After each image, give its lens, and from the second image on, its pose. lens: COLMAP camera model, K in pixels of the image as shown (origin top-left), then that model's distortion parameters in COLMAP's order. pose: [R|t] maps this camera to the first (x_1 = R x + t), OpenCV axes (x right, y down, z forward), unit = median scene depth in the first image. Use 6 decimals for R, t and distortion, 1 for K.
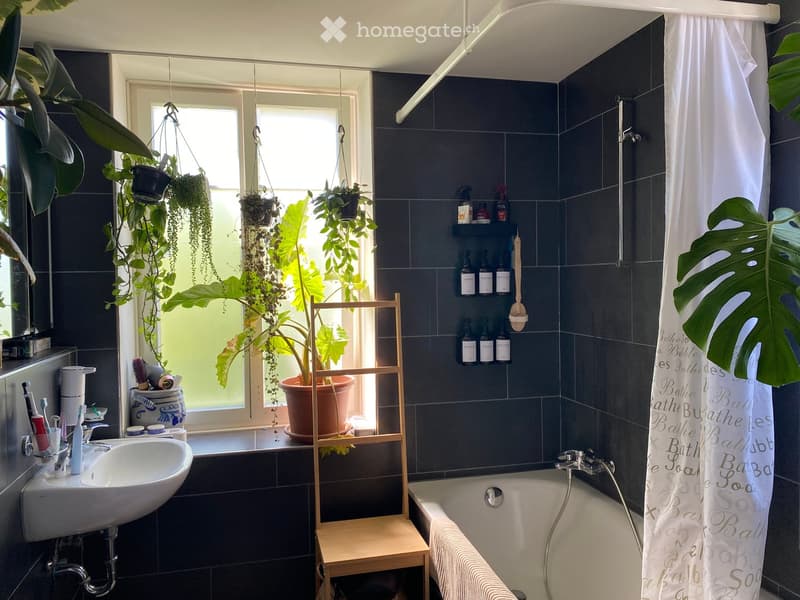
lens RADIAL K [[606.4, 0, 401.2], [0, 606.4, 295.3], [0, 0, 1]] dist [0.047829, -0.029024]
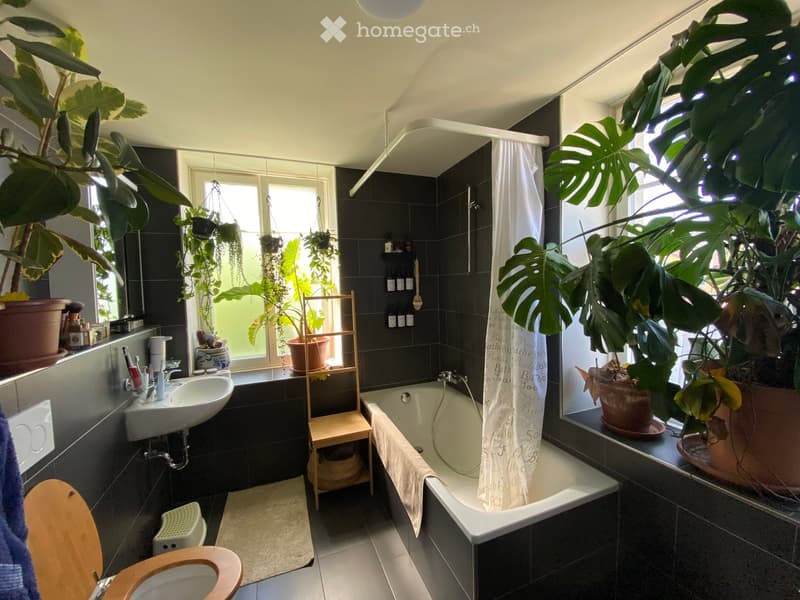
lens RADIAL K [[321.6, 0, 405.4], [0, 321.6, 299.1], [0, 0, 1]] dist [-0.002516, -0.001154]
pose [[0.988264, -0.016349, 0.151881, 0.004990], [0.013004, 0.999651, 0.022989, 0.002141], [-0.152204, -0.020744, 0.988131, 0.027145]]
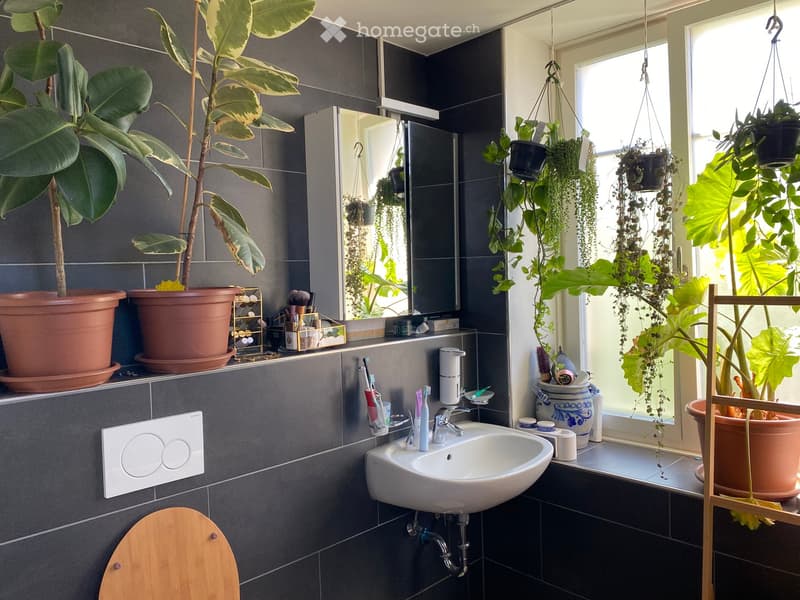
lens RADIAL K [[606.4, 0, 401.9], [0, 606.4, 299.3], [0, 0, 1]] dist [0.047829, -0.029024]
pose [[0.524948, 0.041230, -0.850135, 0.274986], [-0.004555, 0.998948, 0.045634, -0.013691], [0.851122, -0.020083, 0.524584, 0.359910]]
